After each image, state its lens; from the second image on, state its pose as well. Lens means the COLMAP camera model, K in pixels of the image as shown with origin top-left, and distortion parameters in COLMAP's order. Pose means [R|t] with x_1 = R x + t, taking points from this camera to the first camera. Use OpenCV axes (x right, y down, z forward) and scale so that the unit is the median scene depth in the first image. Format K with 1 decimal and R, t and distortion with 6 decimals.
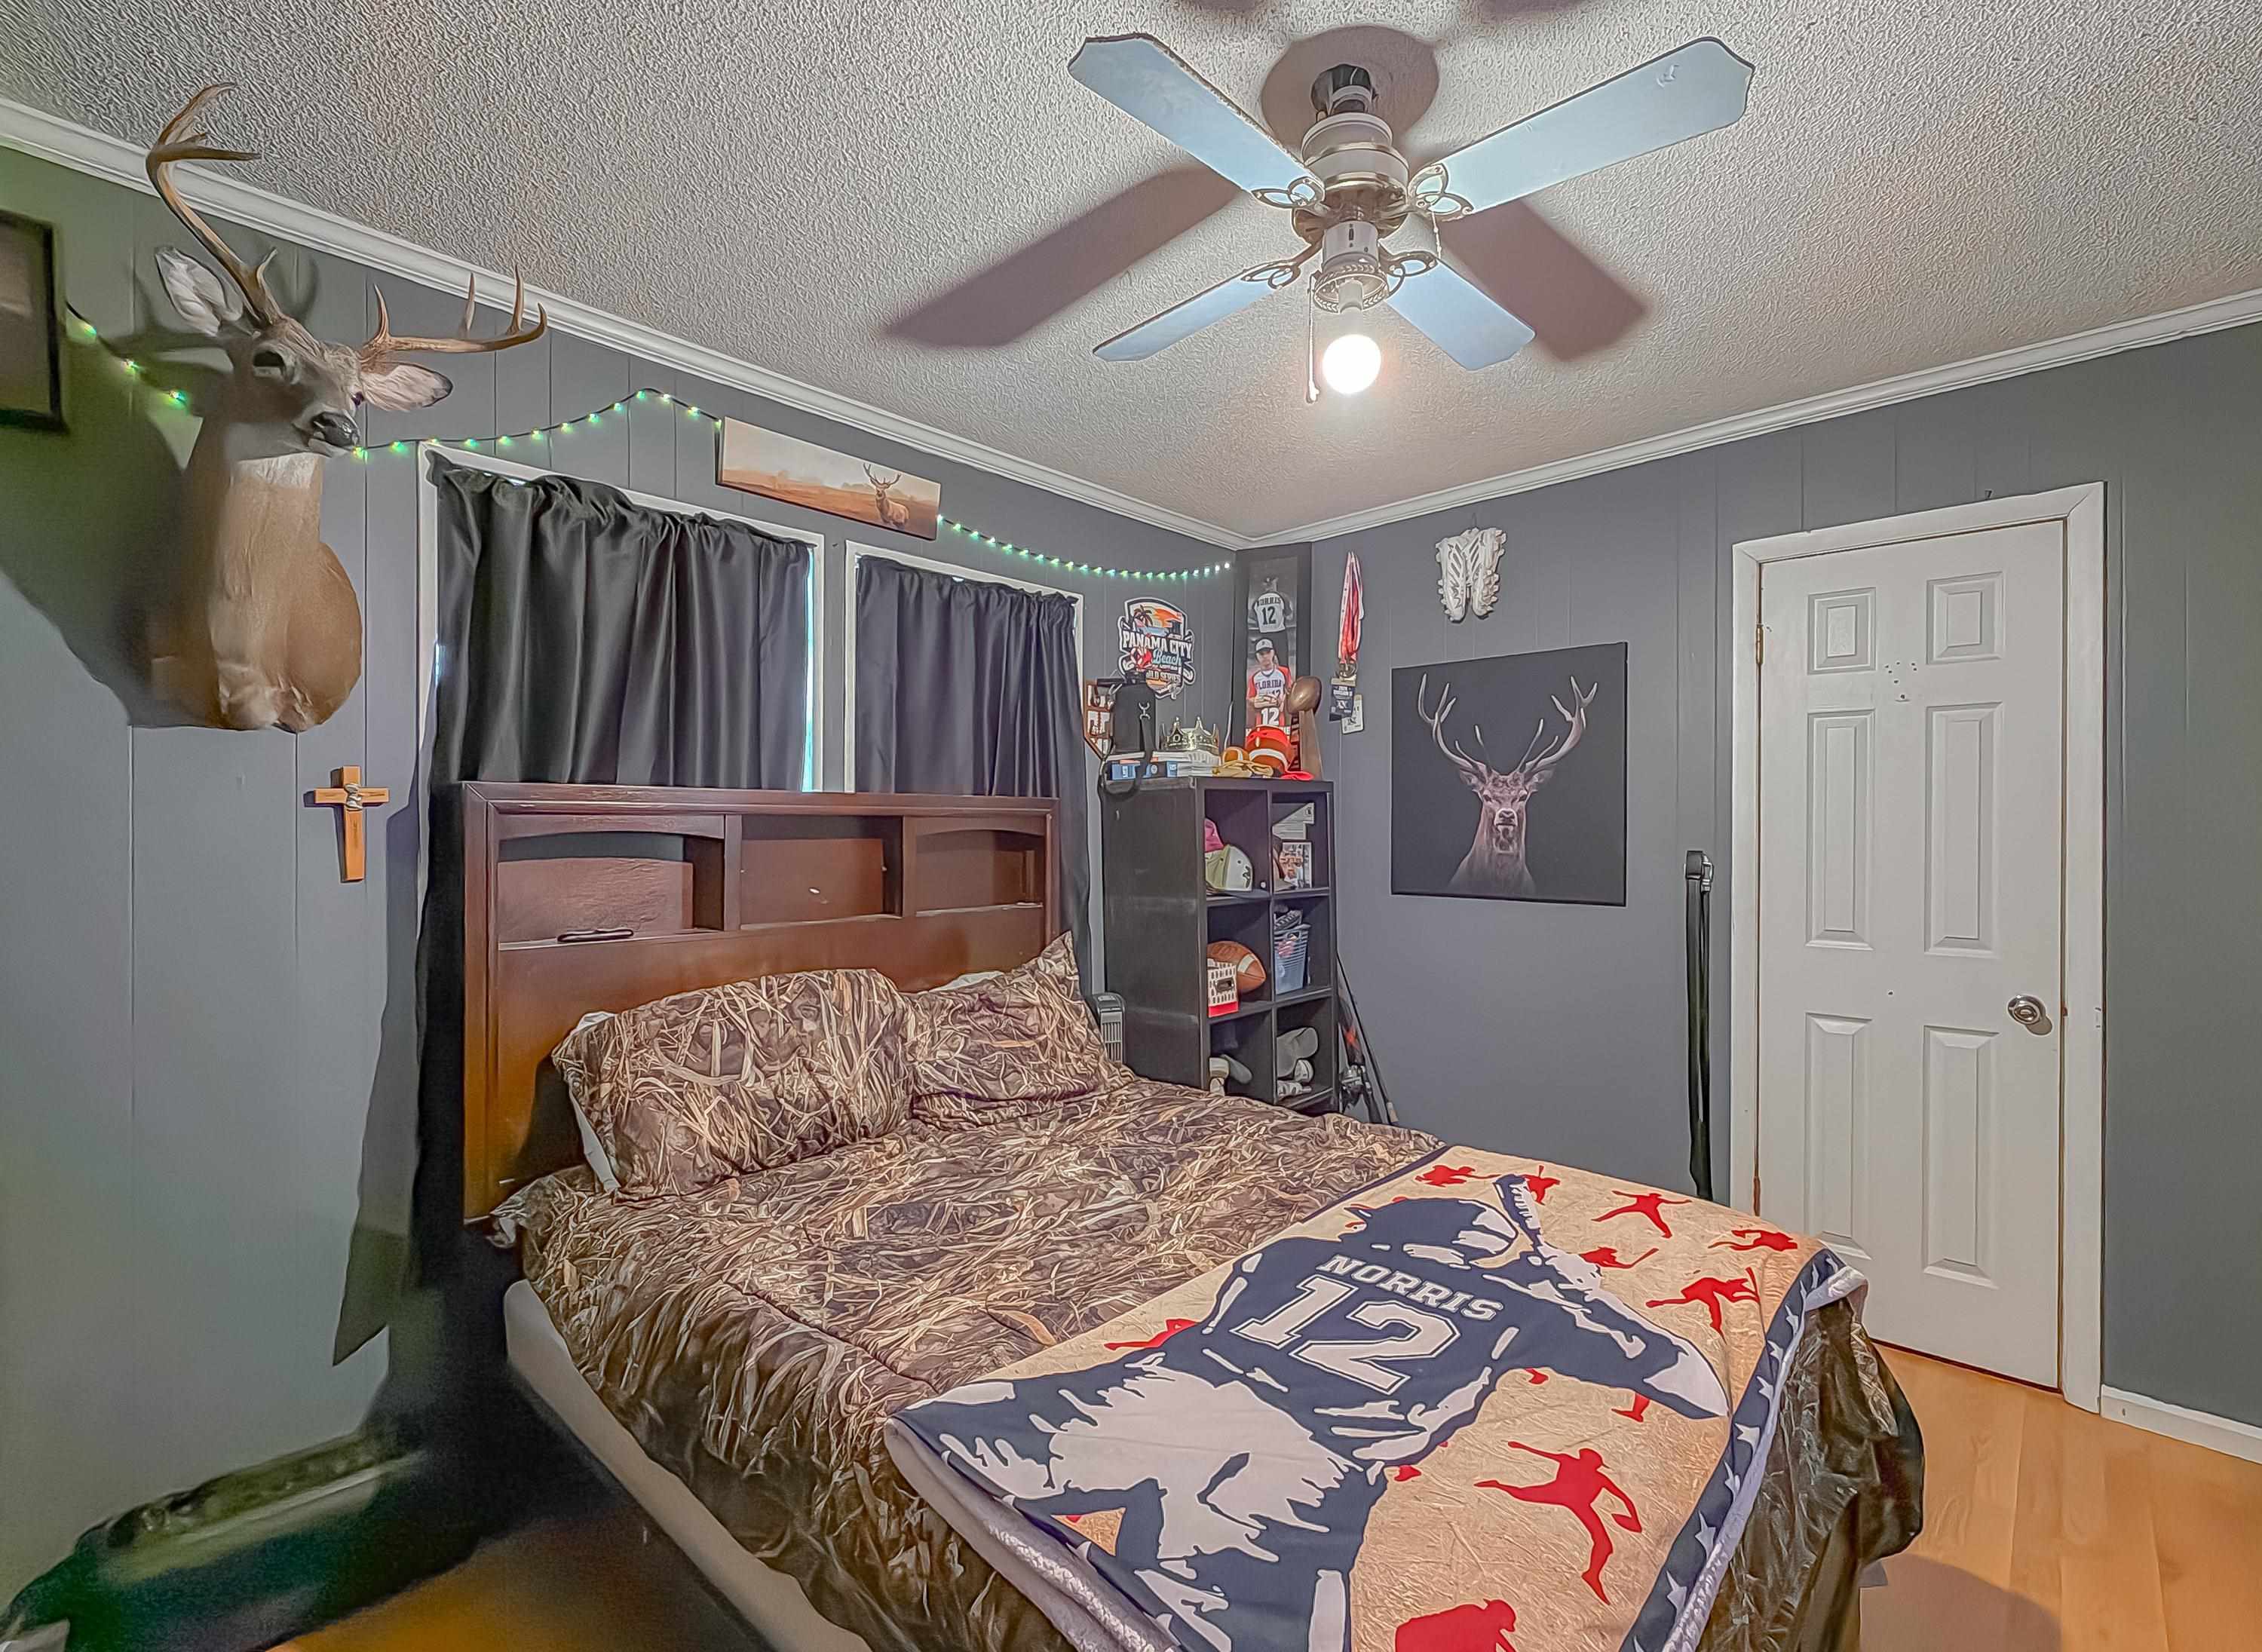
lens RADIAL K [[1004.9, 0, 1118.2], [0, 1004.9, 818.7], [0, 0, 1]] dist [0.001282, 0.000512]
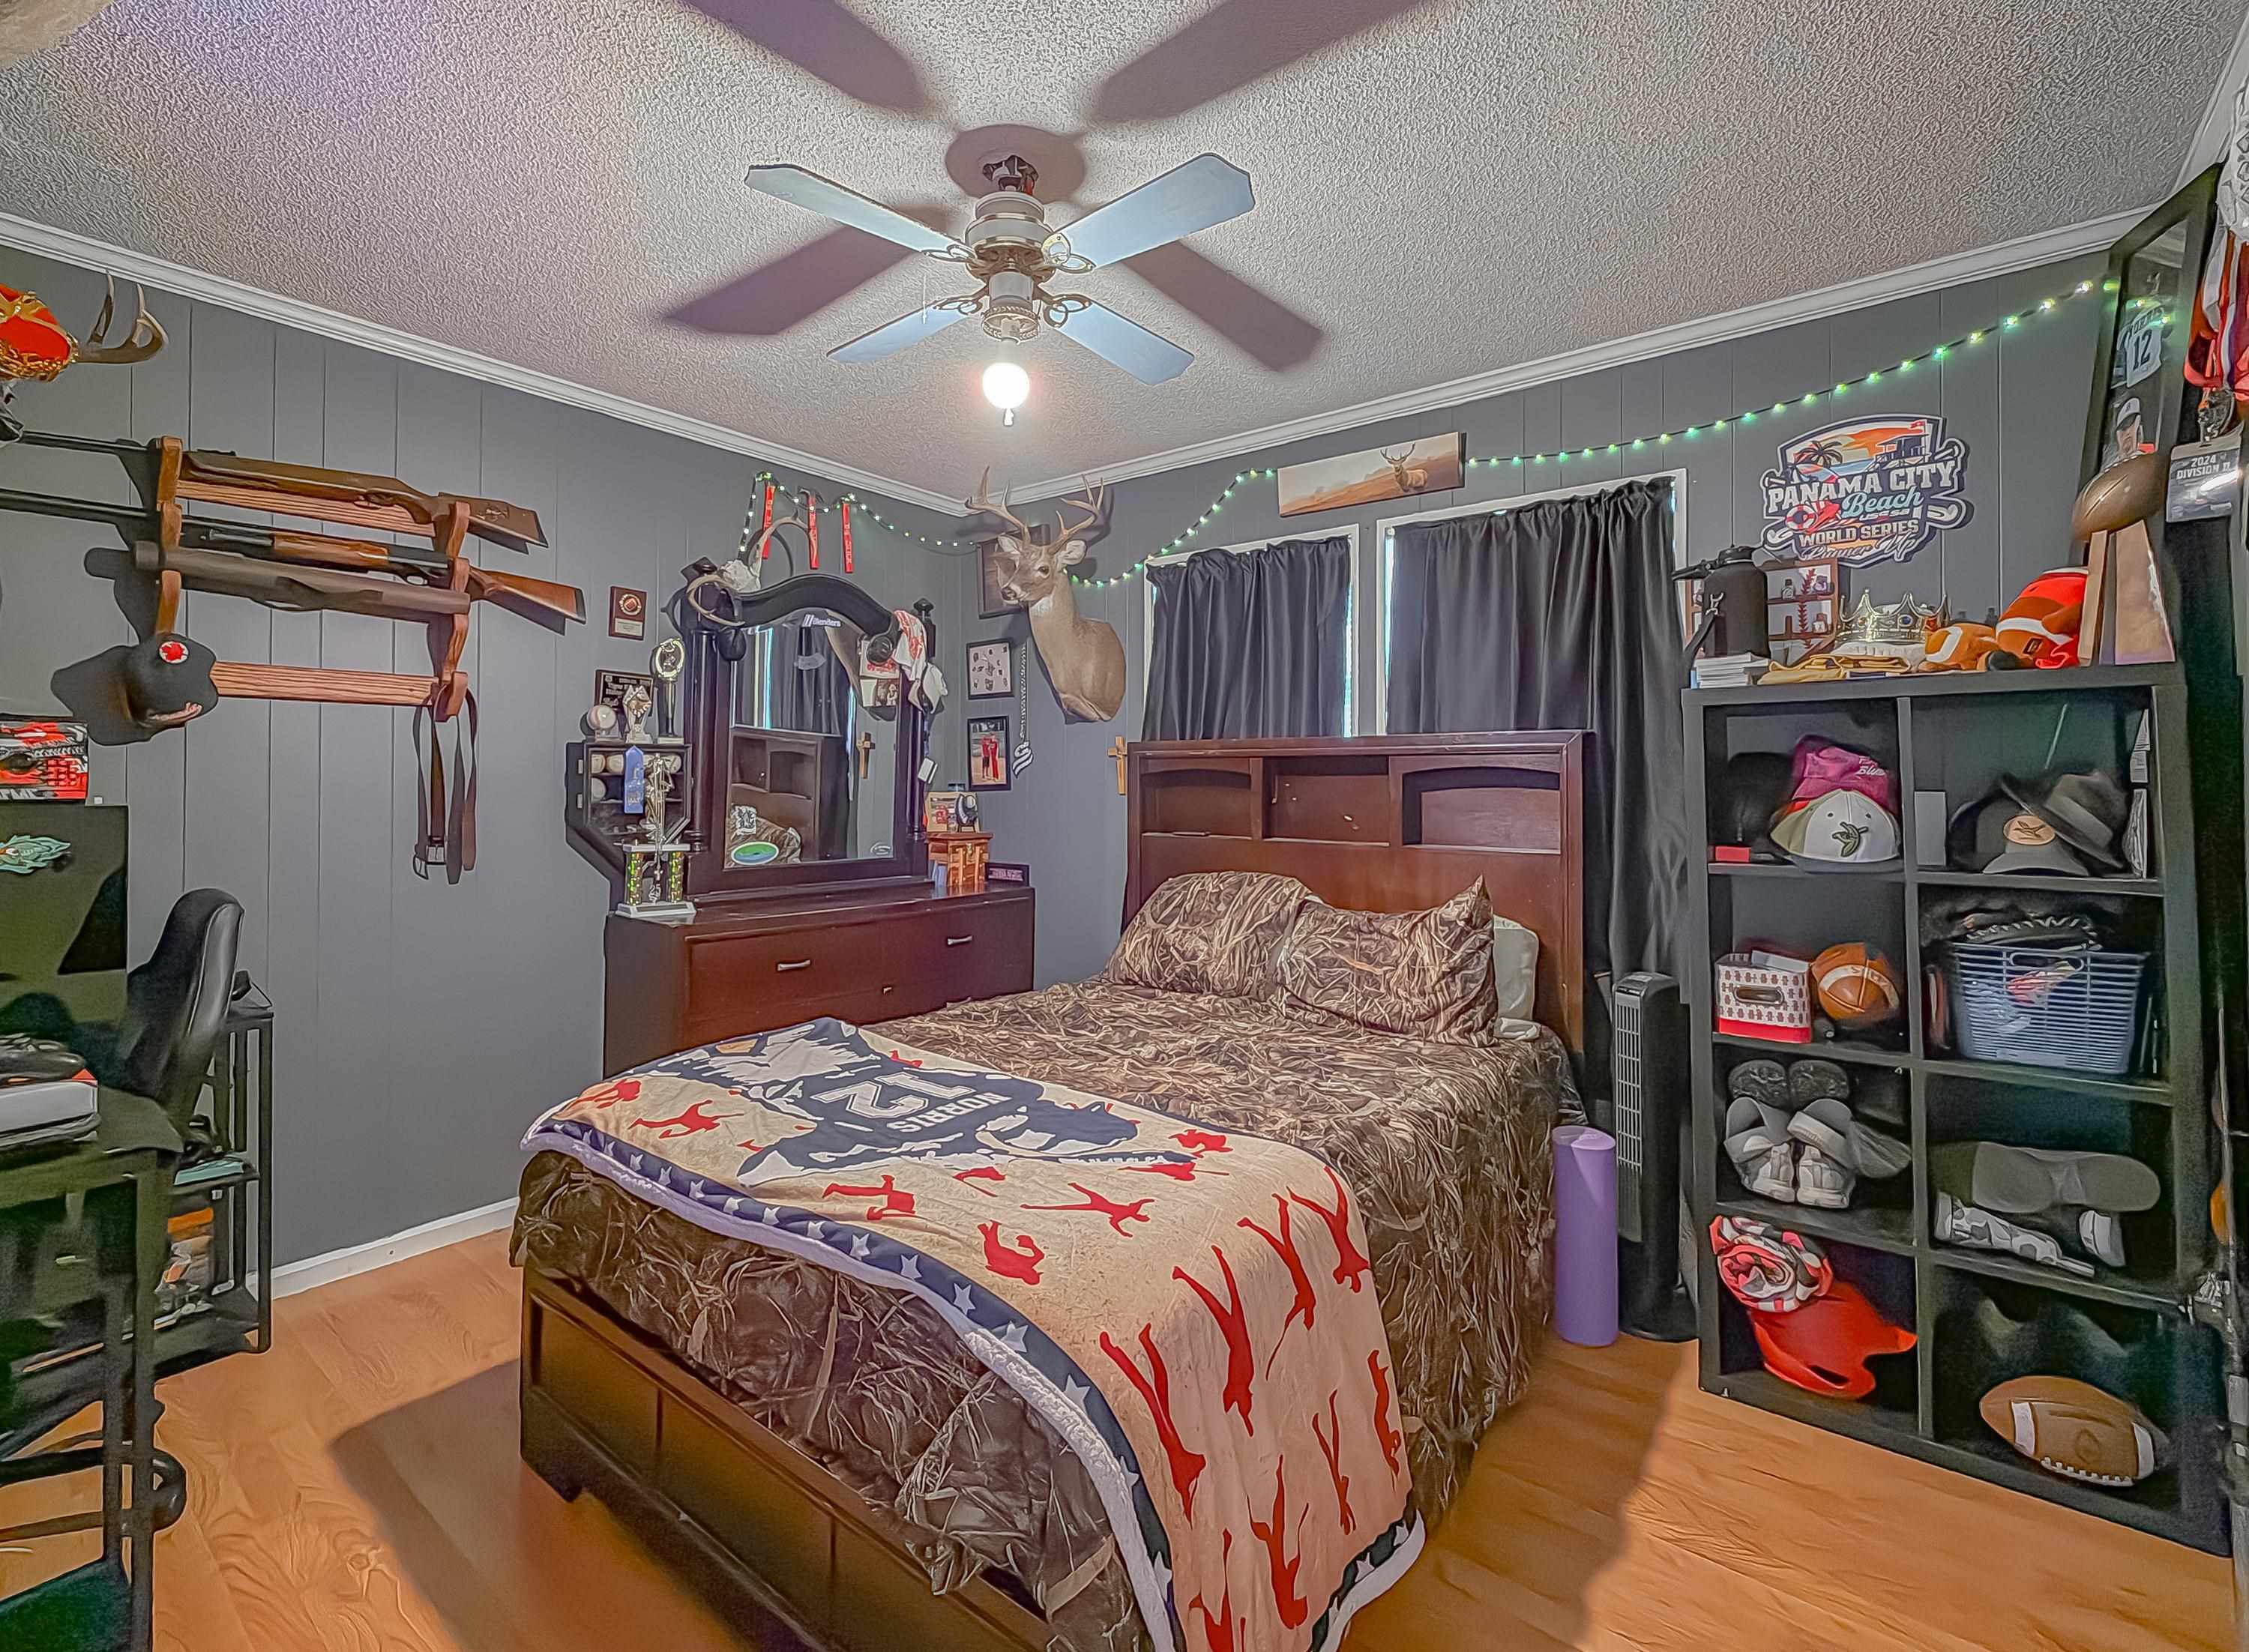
lens RADIAL K [[999.1, 0, 1114.1], [0, 999.1, 766.7], [0, 0, 1]] dist [0.001282, 0.000512]
pose [[0.076992, -0.011317, -0.996967, 1.432132], [0.005039, 0.999927, -0.010961, 0.034433], [0.997019, -0.004180, 0.077044, 1.004850]]
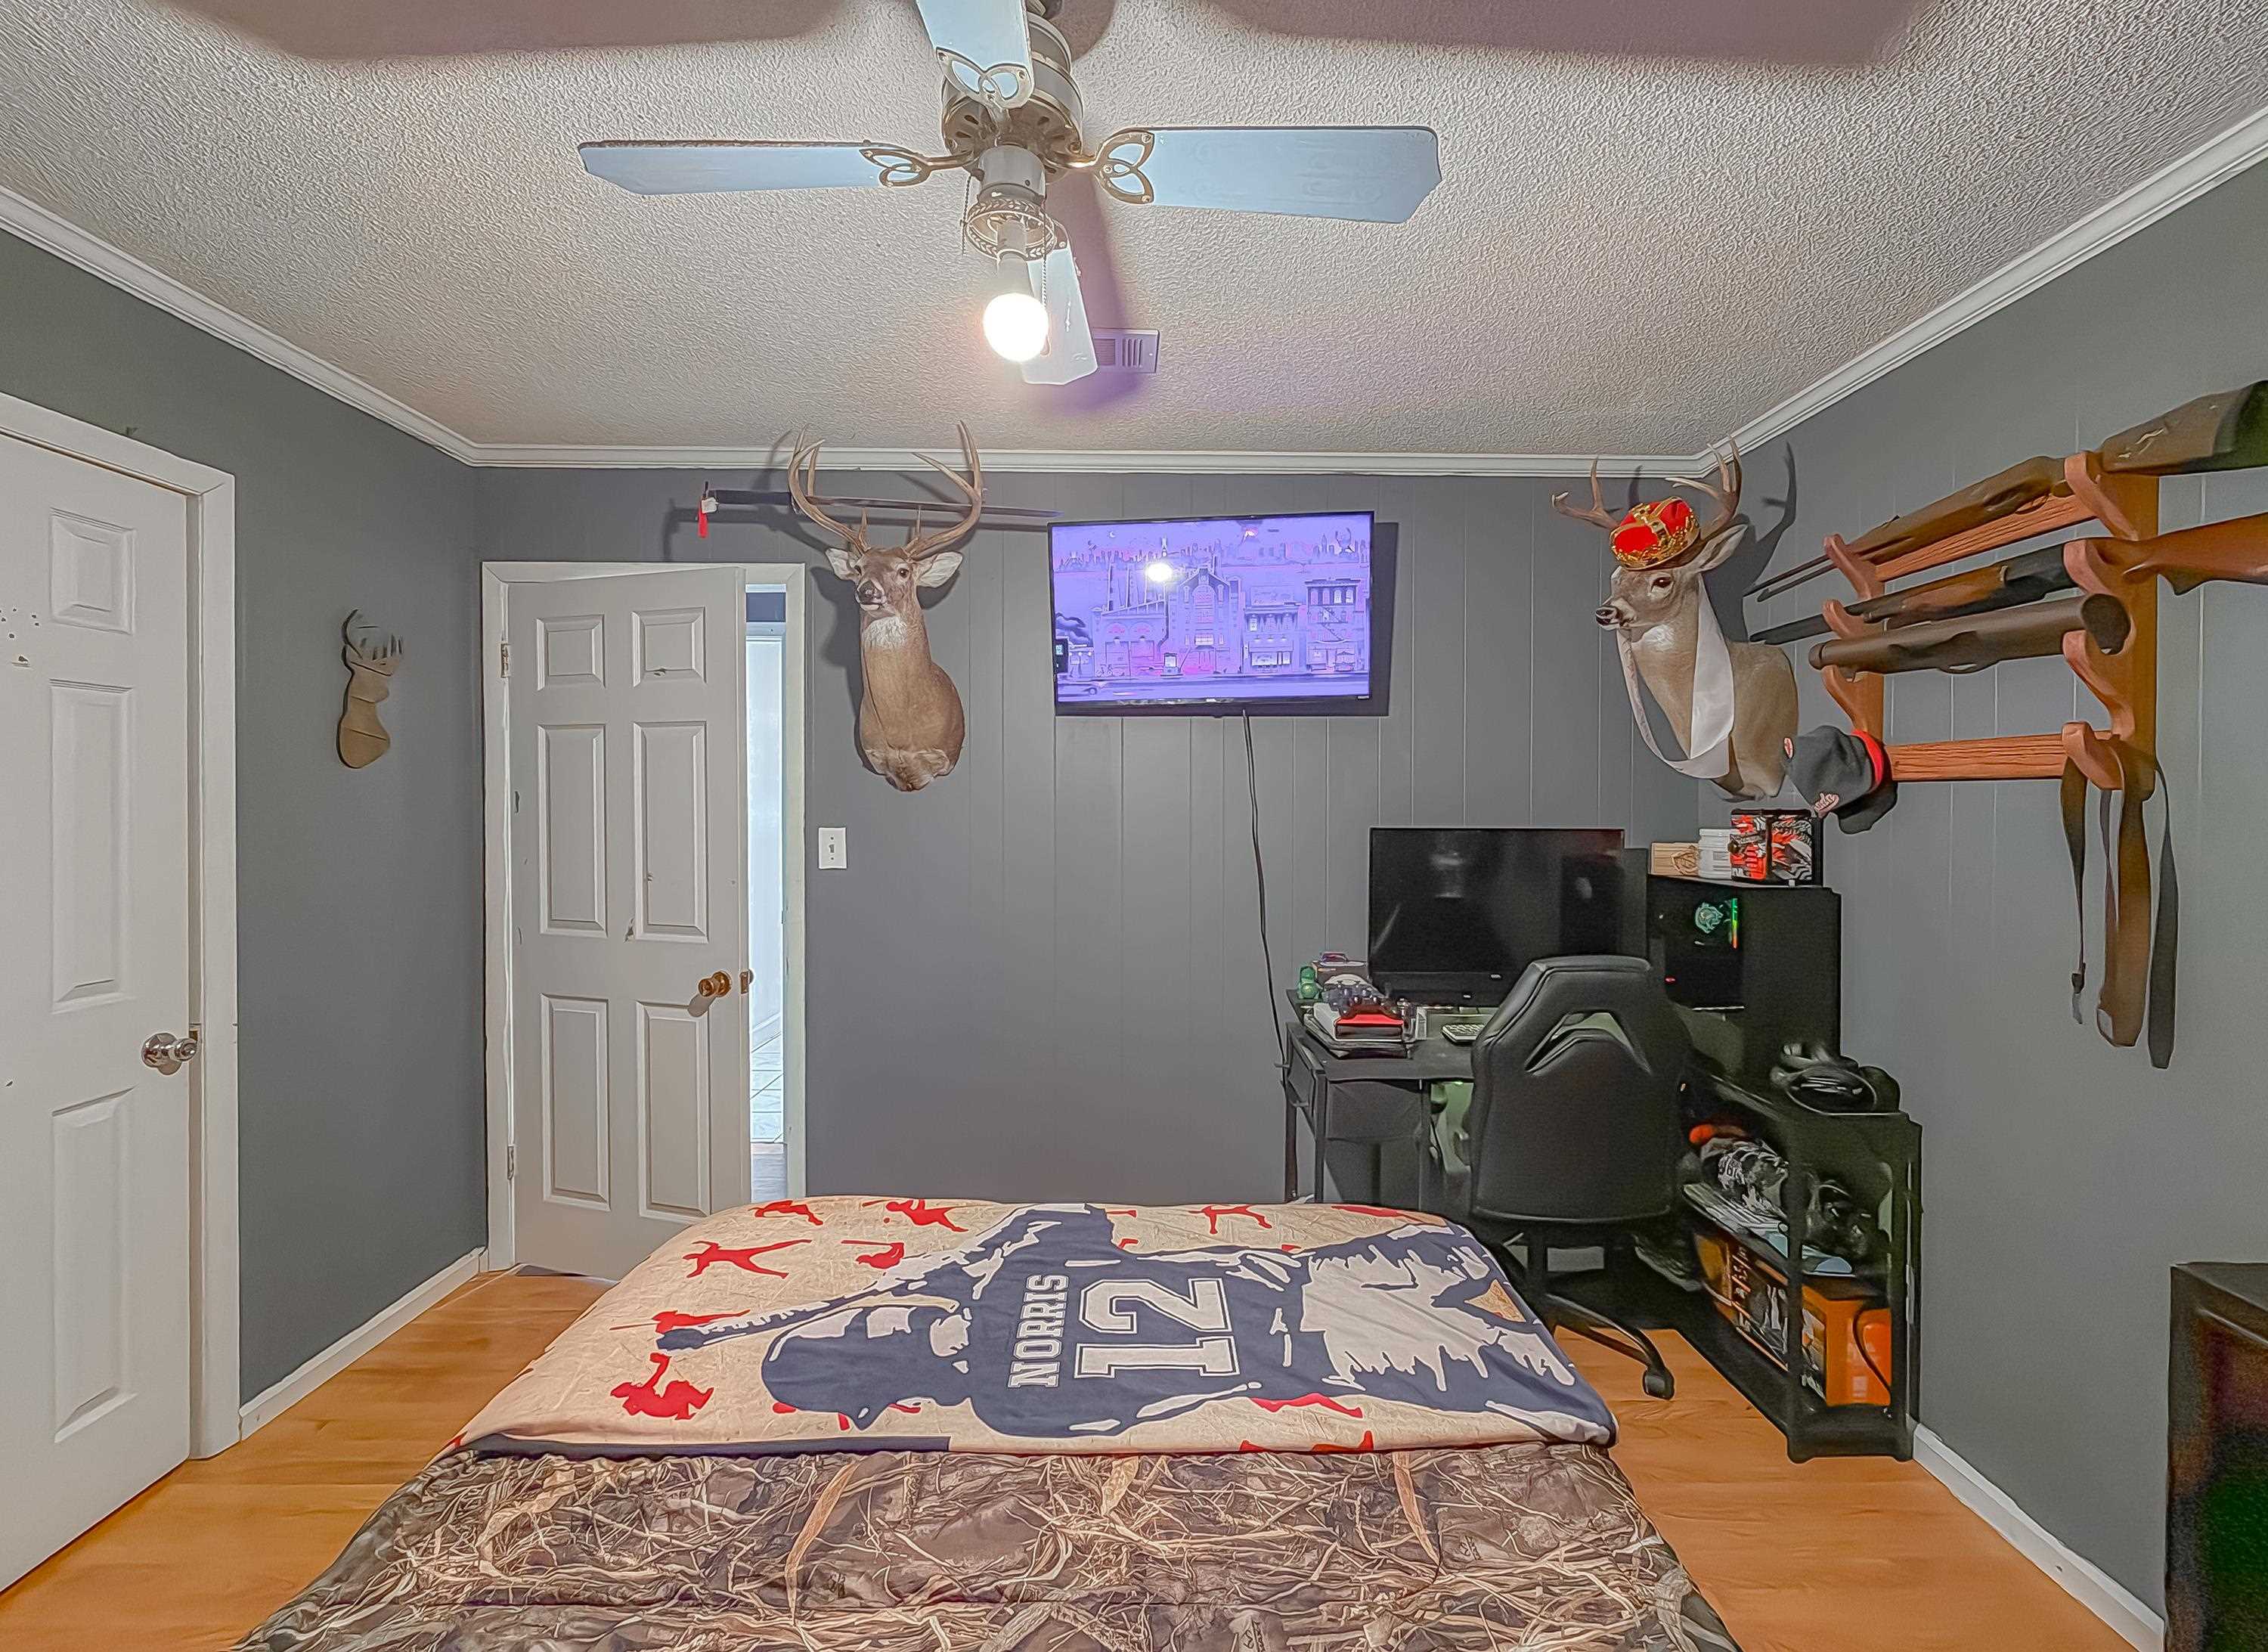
lens RADIAL K [[902.4, 0, 1173.1], [0, 902.4, 818.9], [0, 0, 1]] dist [0.001144, -0.000049]
pose [[-0.716972, -0.022048, 0.696753, -0.381250], [-0.015403, 0.999757, 0.015786, -0.050135], [-0.696932, 0.000586, -0.717137, 1.402949]]
